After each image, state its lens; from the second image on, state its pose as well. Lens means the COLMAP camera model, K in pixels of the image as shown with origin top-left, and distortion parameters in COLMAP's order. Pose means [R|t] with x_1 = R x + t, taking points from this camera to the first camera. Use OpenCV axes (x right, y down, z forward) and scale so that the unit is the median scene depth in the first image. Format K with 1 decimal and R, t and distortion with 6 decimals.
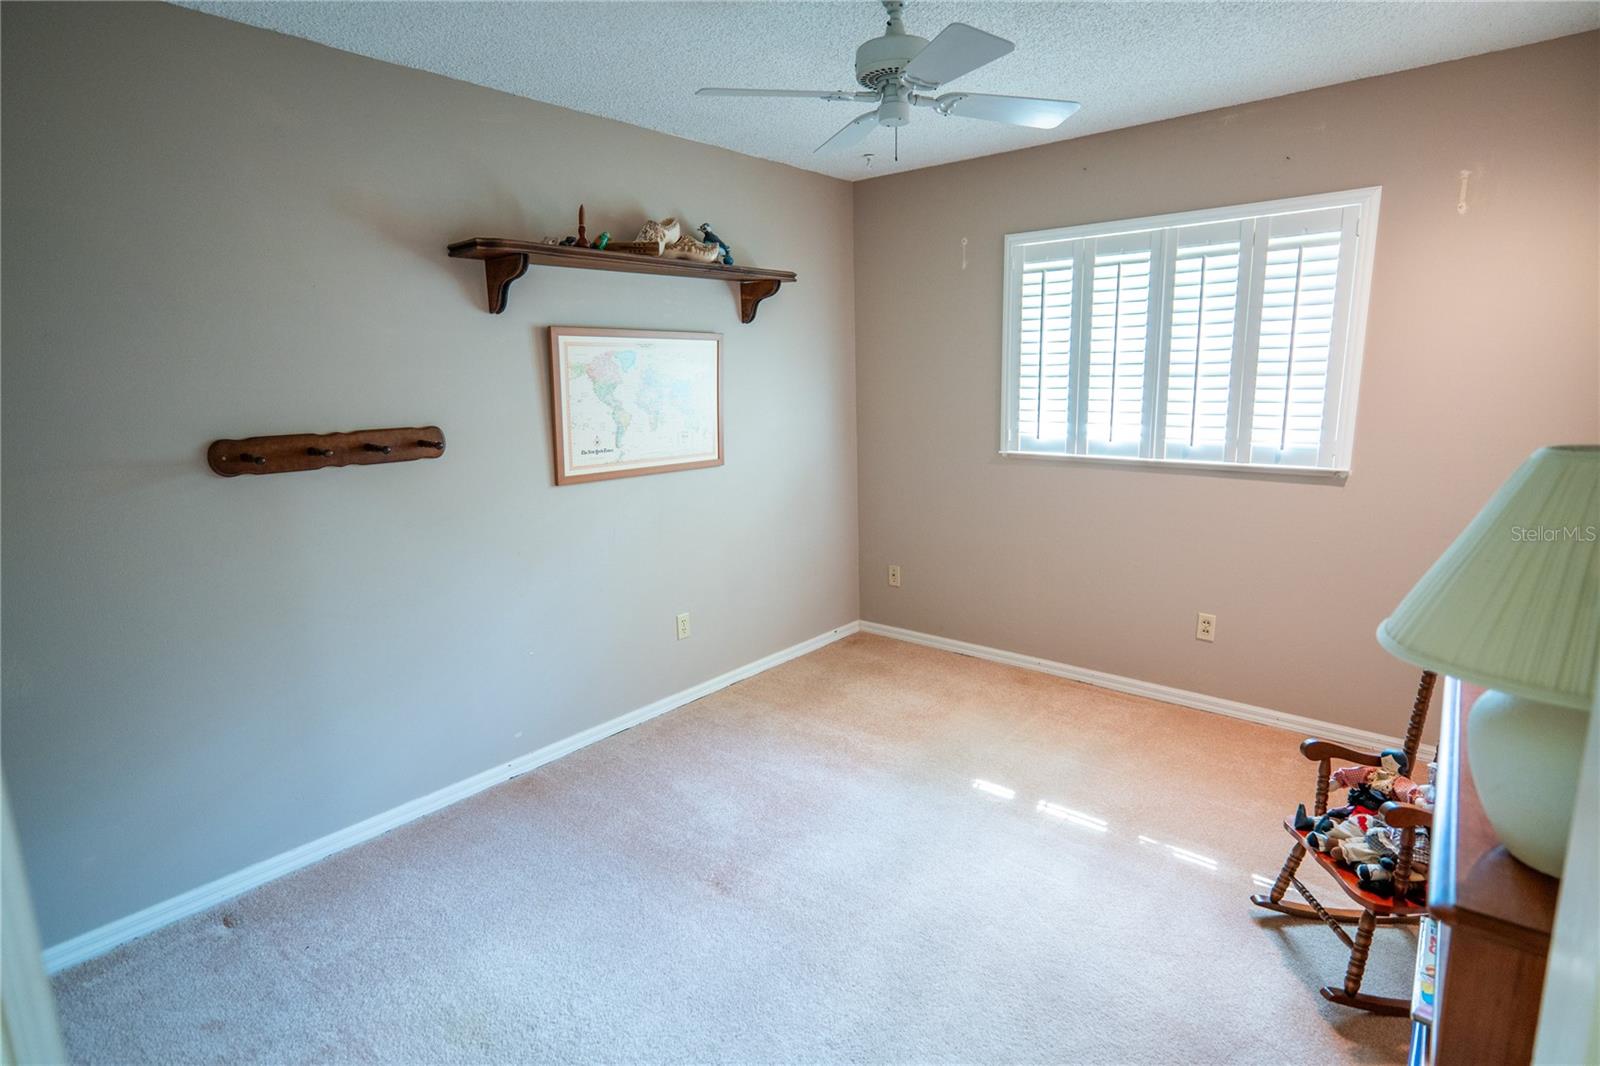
lens RADIAL K [[820.6, 0, 810.8], [0, 820.6, 533.0], [0, 0, 1]] dist [-0.019095, 0.020660]
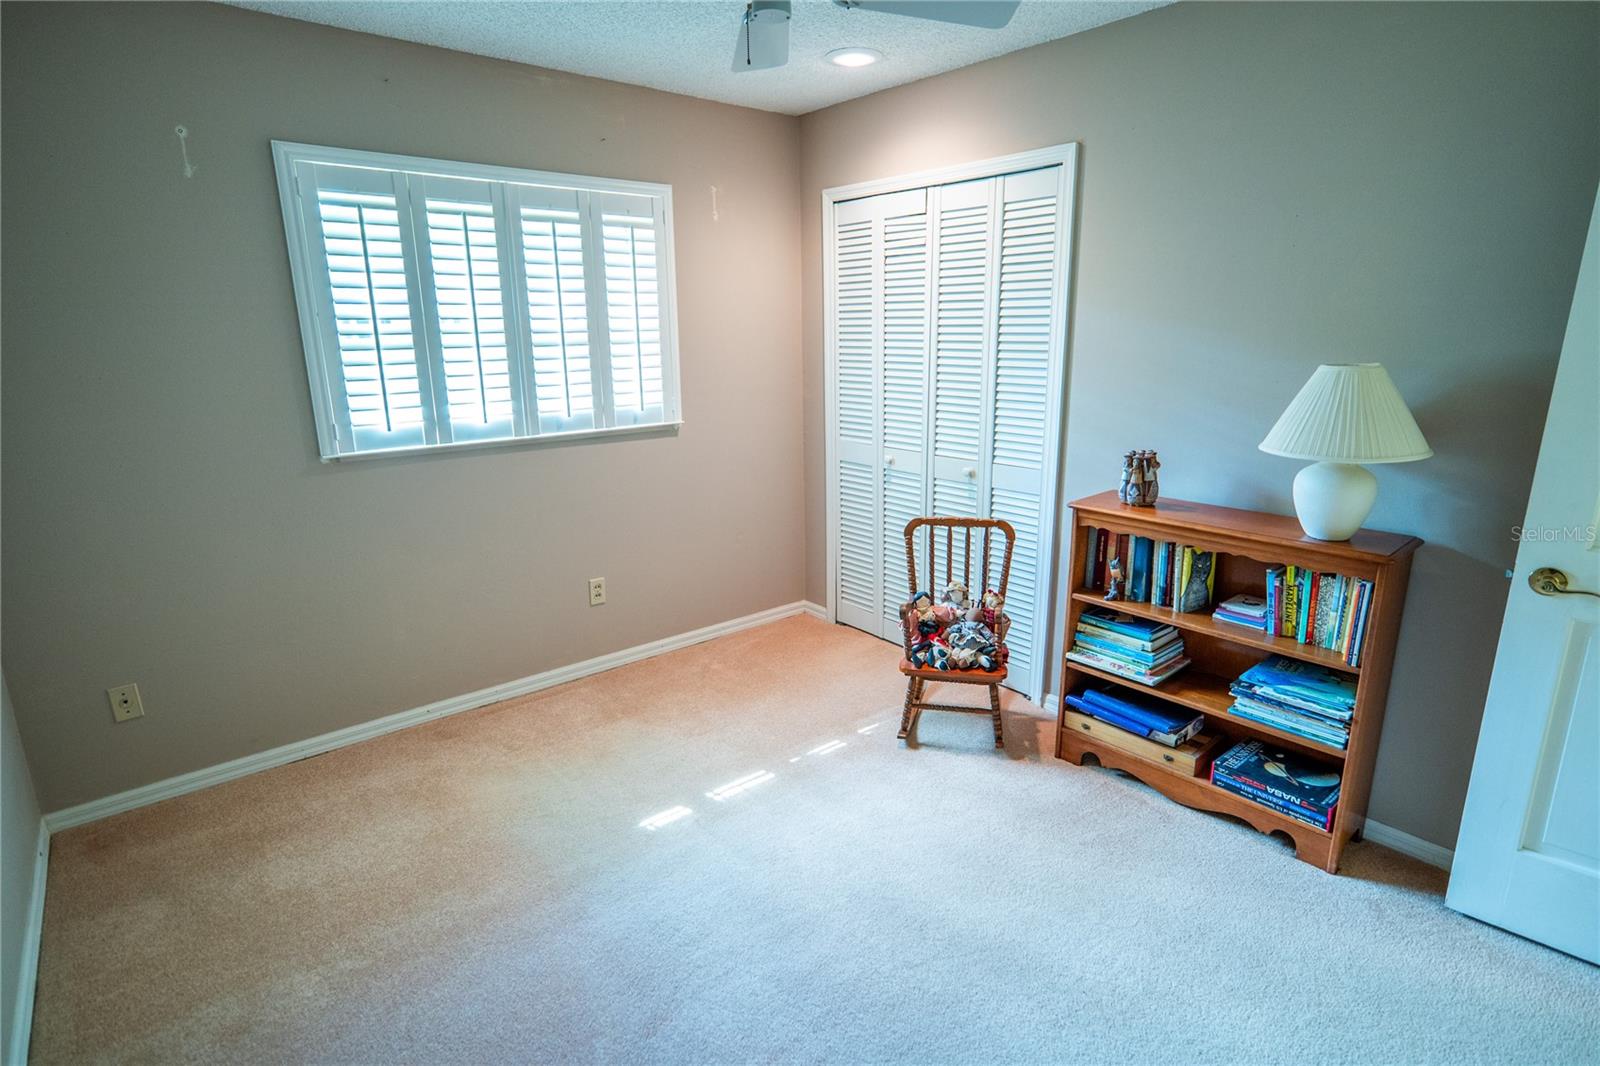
lens RADIAL K [[793.2, 0, 793.7], [0, 793.2, 527.0], [0, 0, 1]] dist [0.000849, 0.000195]
pose [[0.193276, -0.213624, 0.957606, -0.406615], [0.210154, 0.962371, 0.172271, -0.082716], [-0.958373, 0.167949, 0.230897, 0.519755]]
